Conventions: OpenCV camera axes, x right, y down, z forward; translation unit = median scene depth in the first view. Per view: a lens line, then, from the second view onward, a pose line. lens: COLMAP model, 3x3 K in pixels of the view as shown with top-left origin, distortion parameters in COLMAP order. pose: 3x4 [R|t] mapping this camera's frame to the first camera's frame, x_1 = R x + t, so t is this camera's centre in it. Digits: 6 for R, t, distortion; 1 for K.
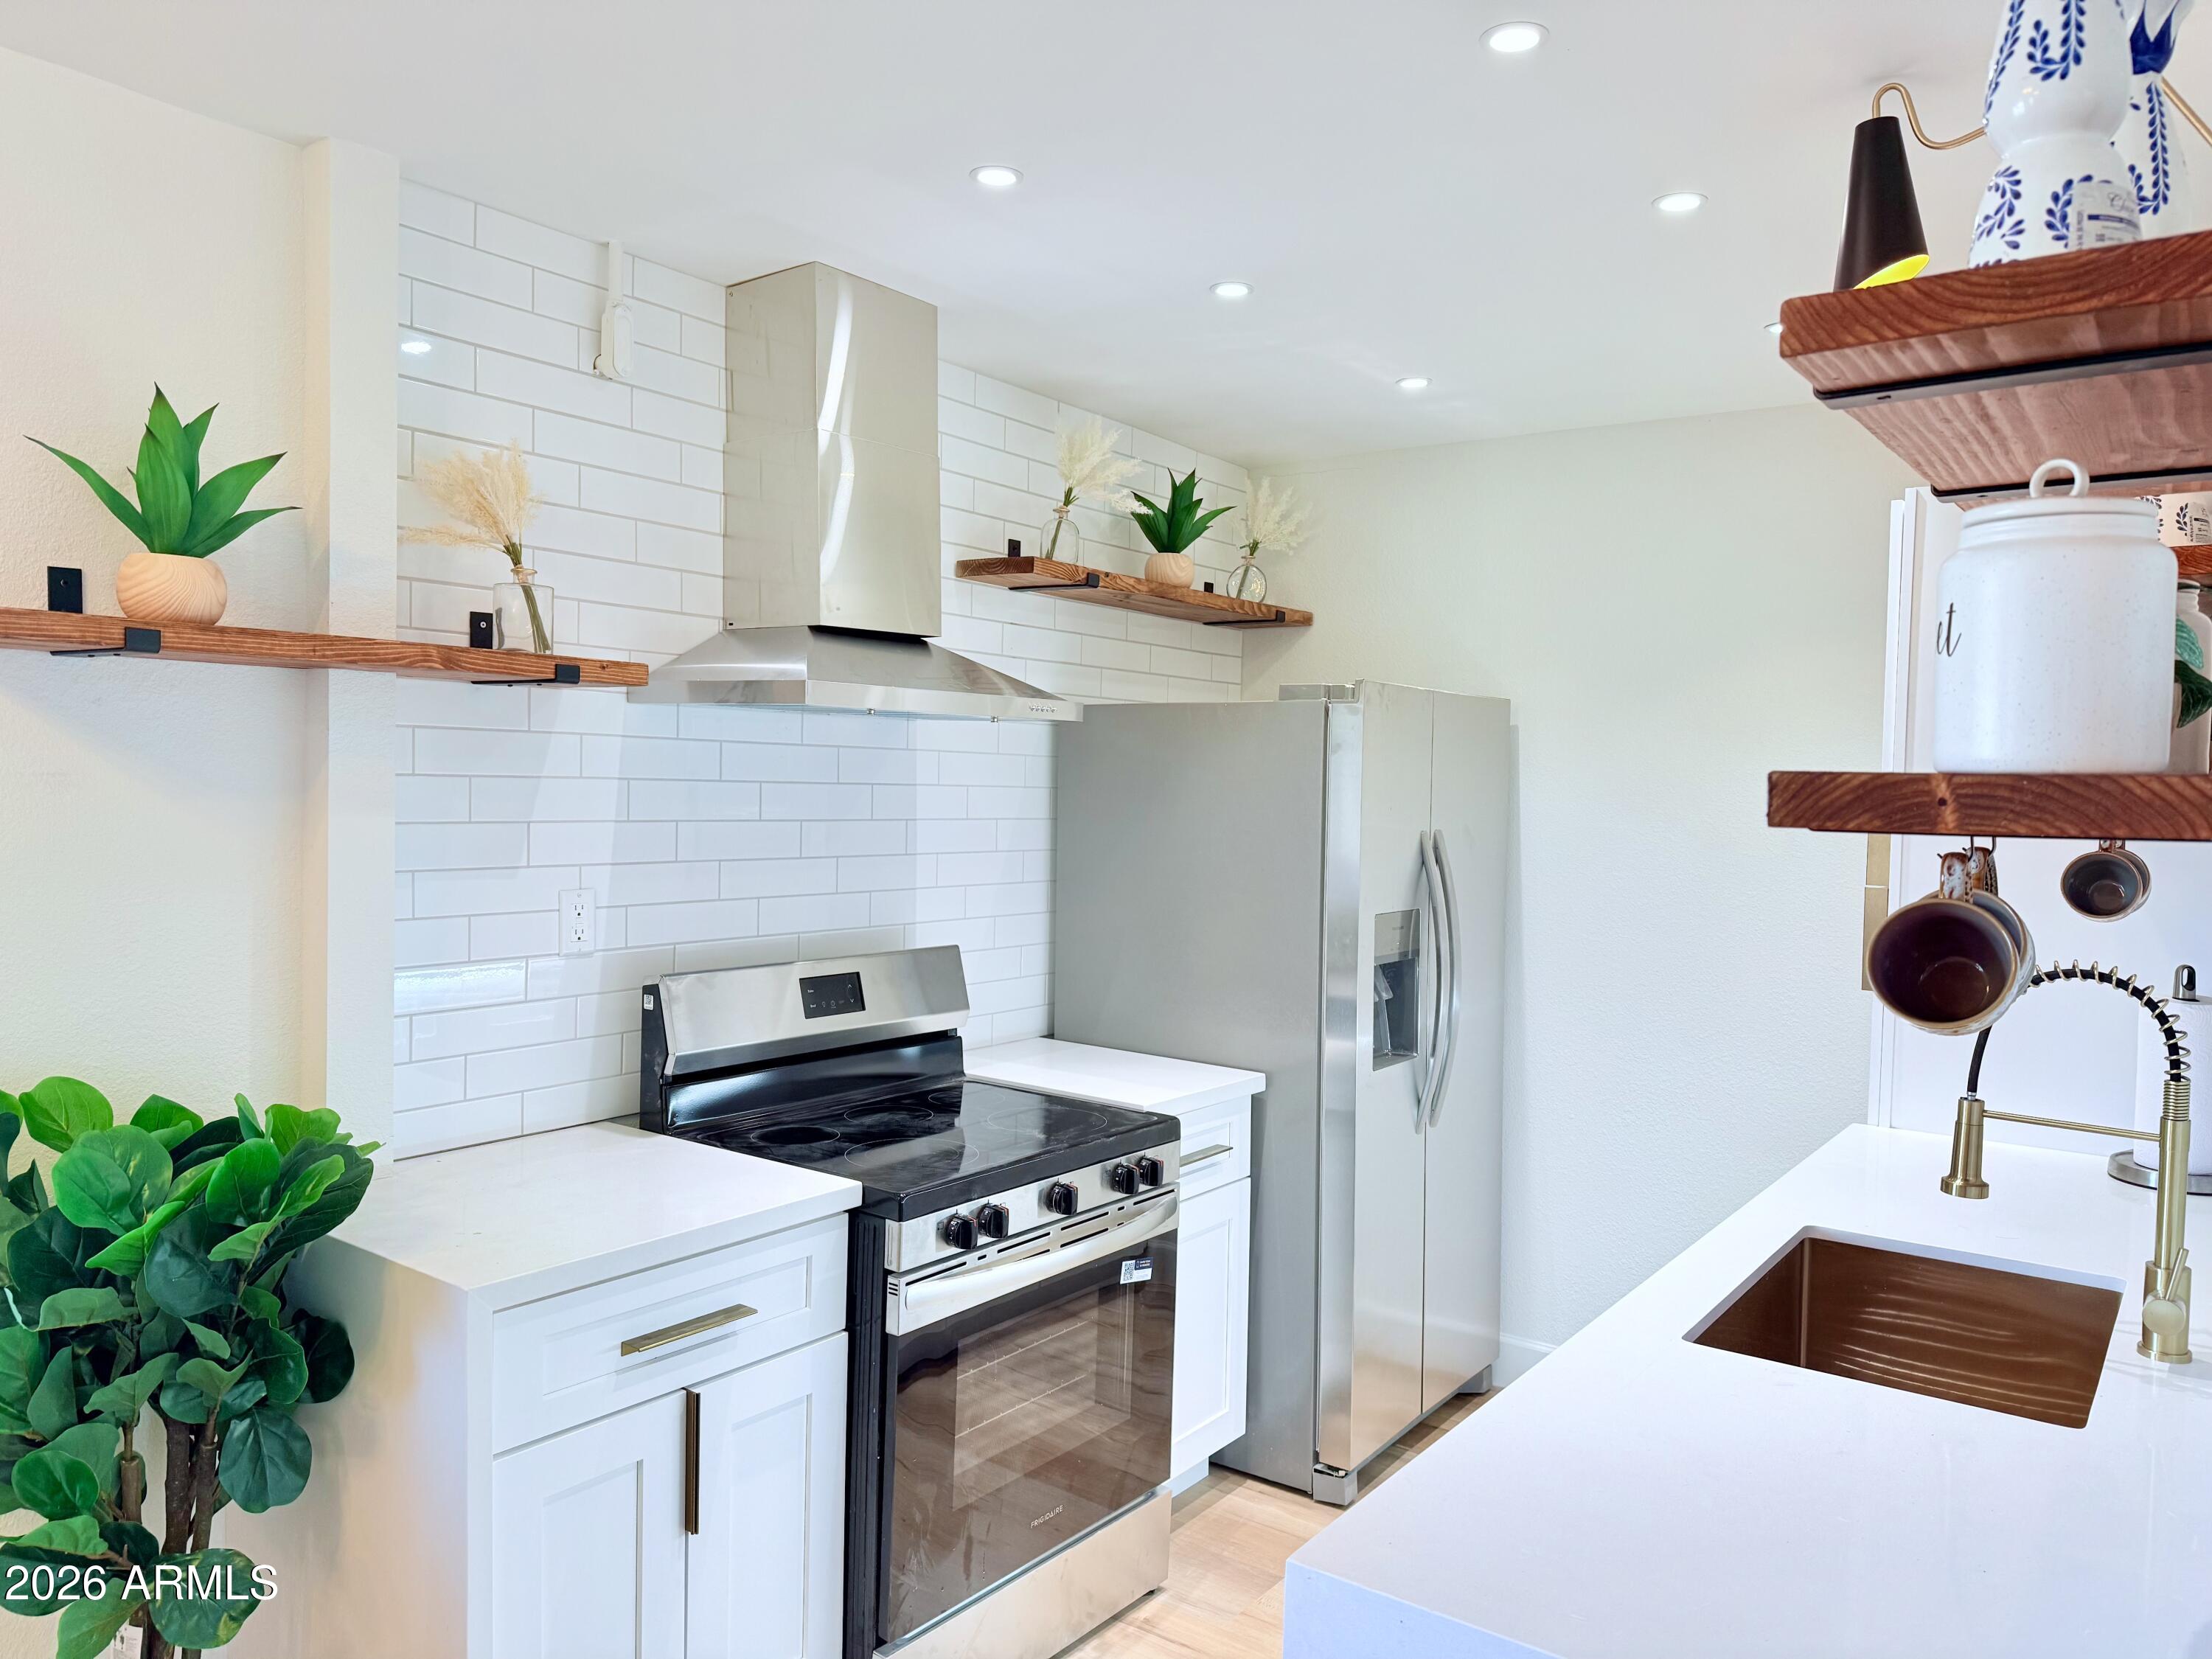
lens RADIAL K [[1556.3, 0, 1113.2], [0, 1556.3, 839.5], [0, 0, 1]] dist [0.055091, -0.059798]
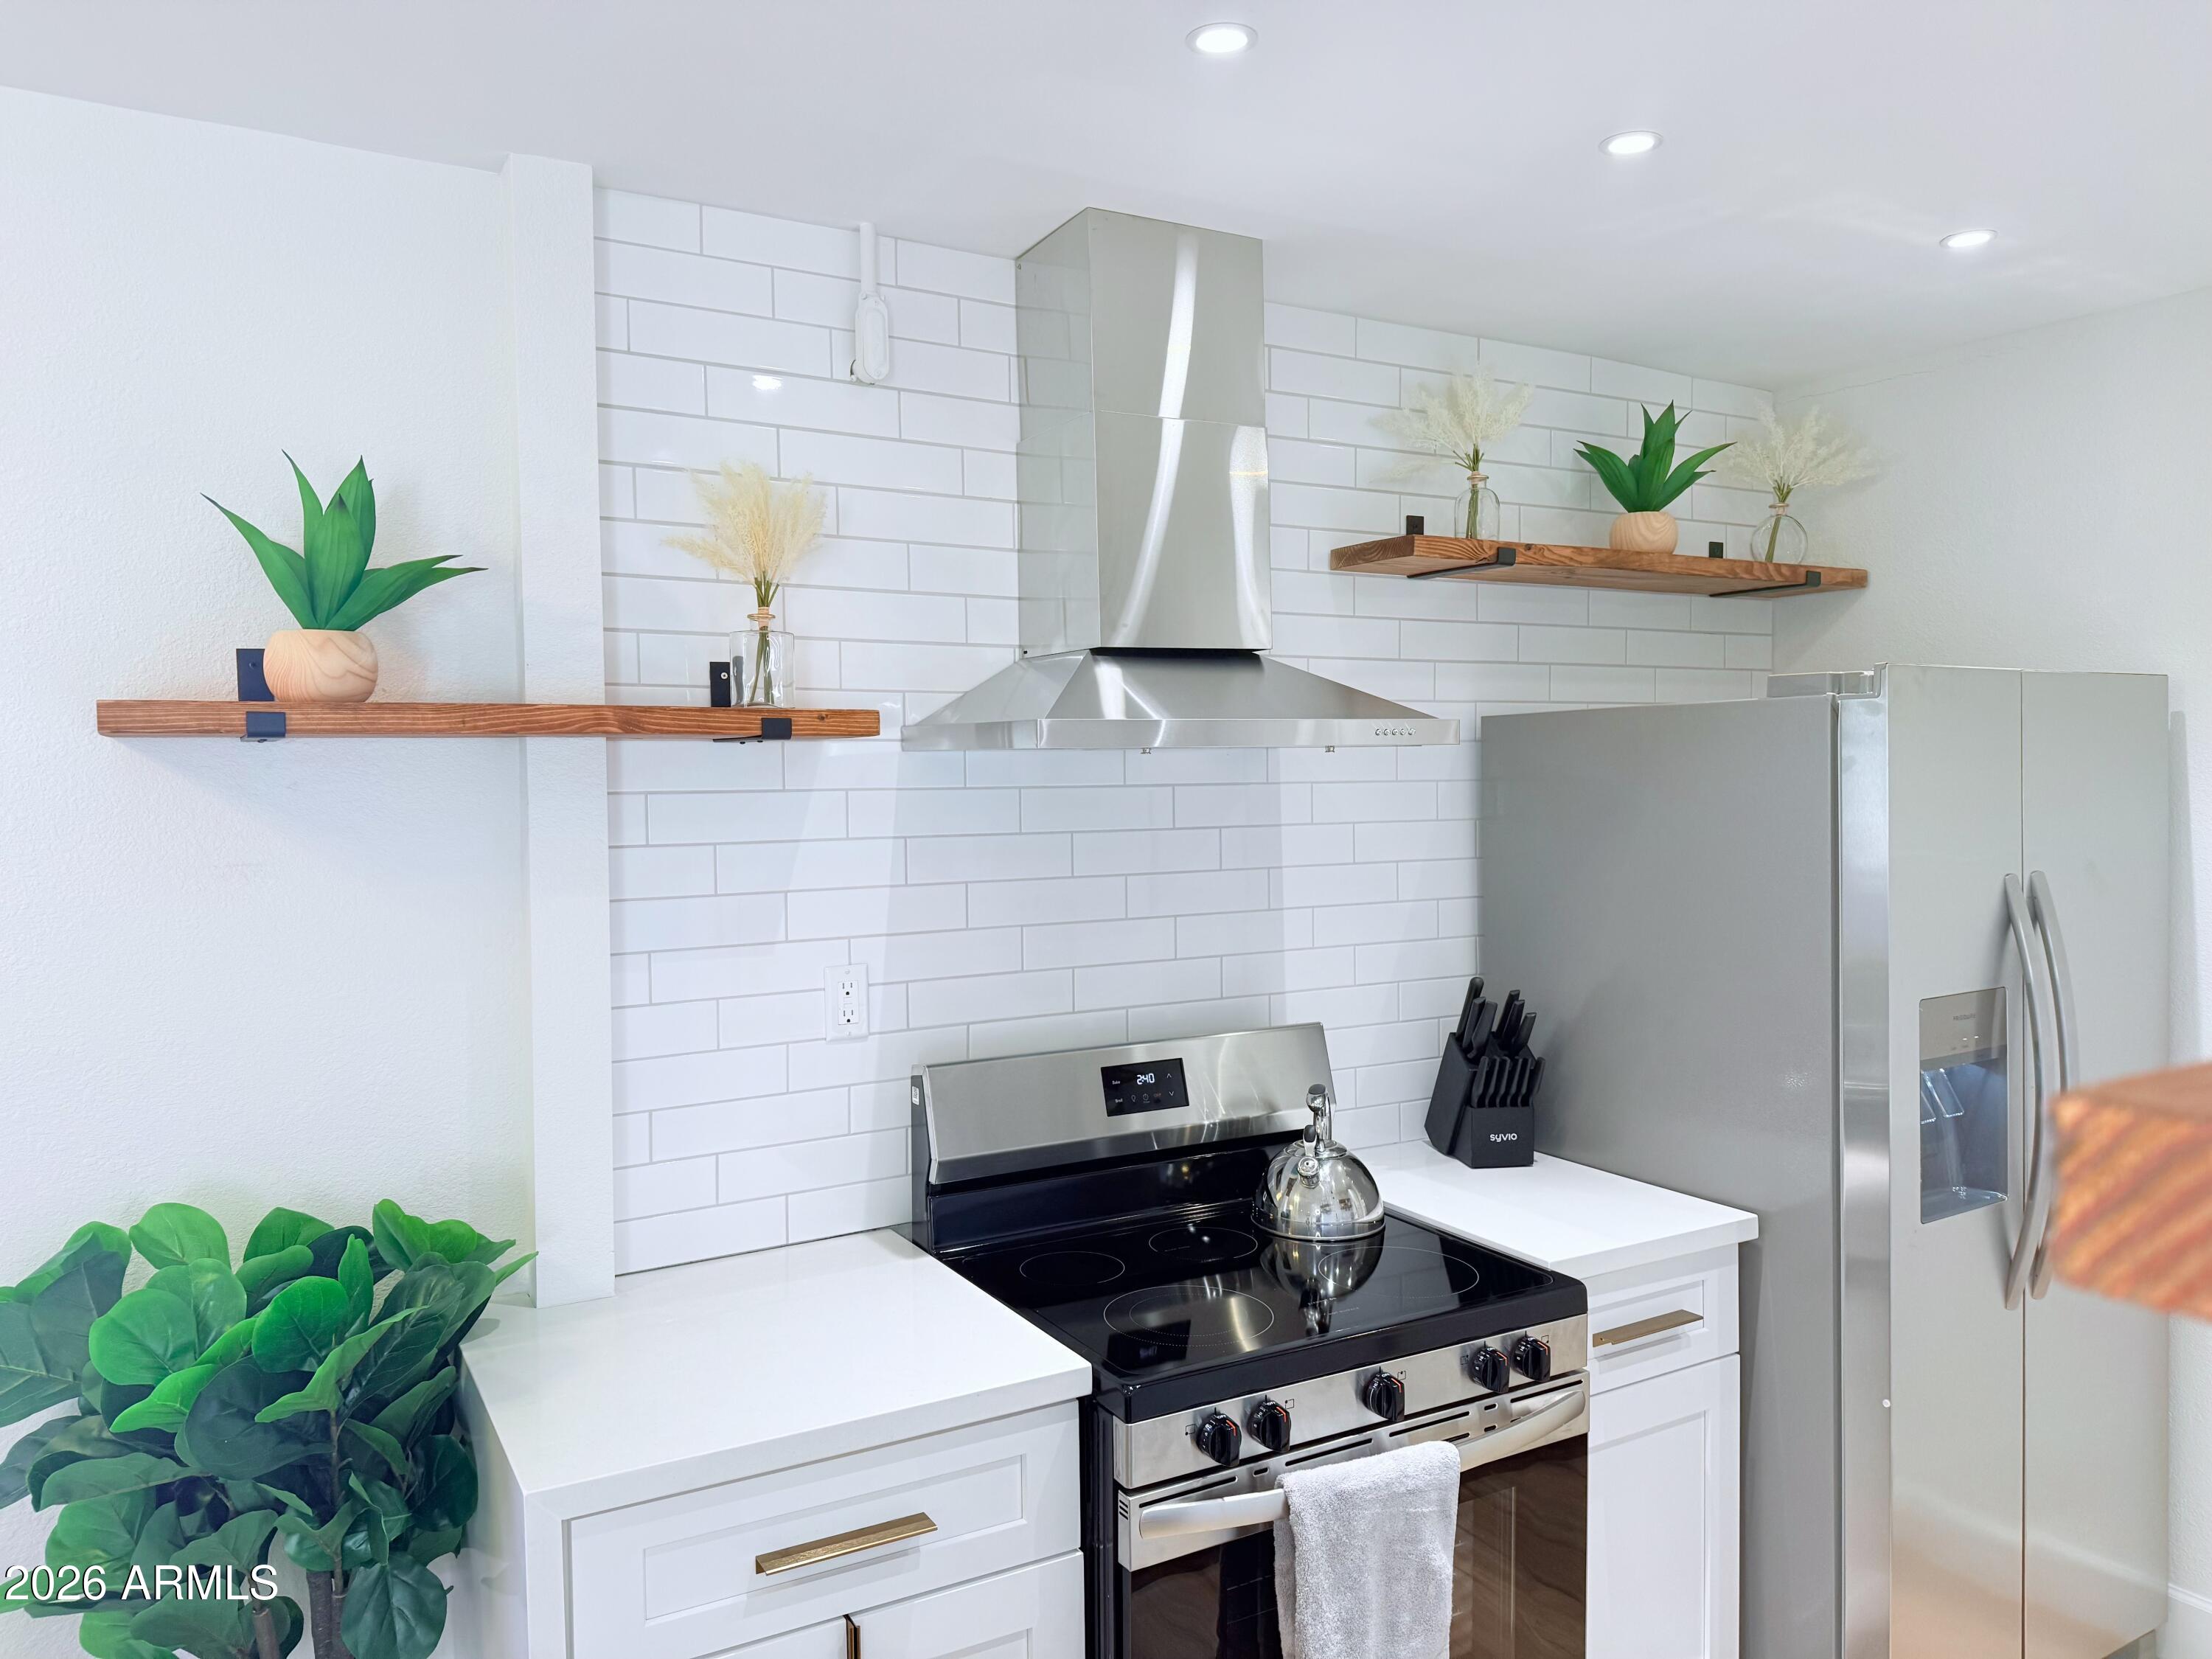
lens RADIAL K [[1573.2, 0, 1100.6], [0, 1573.2, 819.0], [0, 0, 1]] dist [0.189710, -0.336966]
pose [[0.918133, -0.022645, -0.395625, 0.145160], [0.018730, 0.999730, -0.013756, -0.035360], [0.395830, 0.005220, 0.918309, 0.230912]]
